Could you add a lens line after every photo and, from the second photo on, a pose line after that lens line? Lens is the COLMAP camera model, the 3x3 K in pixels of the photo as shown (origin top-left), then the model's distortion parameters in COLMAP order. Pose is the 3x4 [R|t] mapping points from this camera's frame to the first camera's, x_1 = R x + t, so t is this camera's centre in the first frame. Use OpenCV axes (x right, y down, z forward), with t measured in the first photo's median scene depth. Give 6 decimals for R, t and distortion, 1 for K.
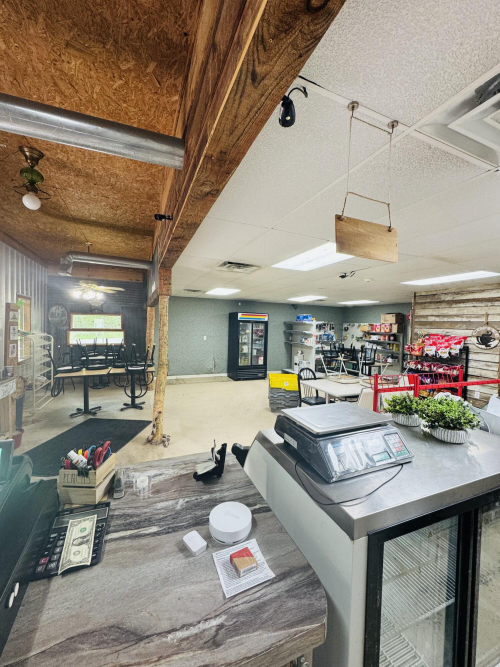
lens RADIAL K [[266.3, 0, 250.3], [0, 266.3, 332.2], [0, 0, 1]] dist [0.000142, -0.000531]
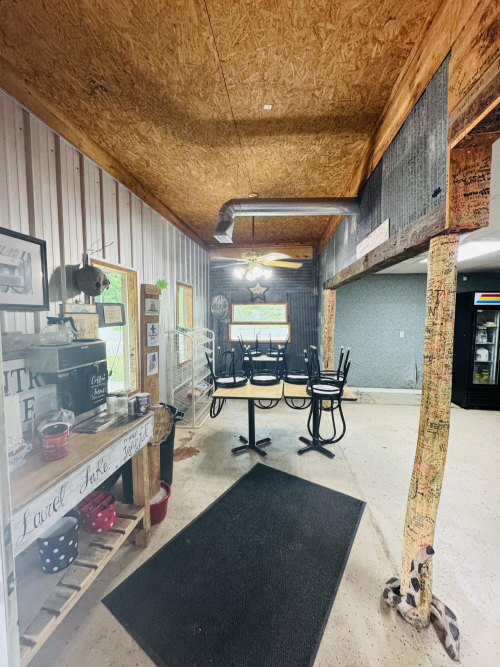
lens RADIAL K [[266.3, 0, 254.3], [0, 266.3, 334.2], [0, 0, 1]] dist [0.000142, -0.000531]
pose [[0.872355, 0.018685, -0.488515, -0.258871], [0.003848, 0.998976, 0.045081, -0.015814], [0.488857, -0.041207, 0.871390, 0.383986]]
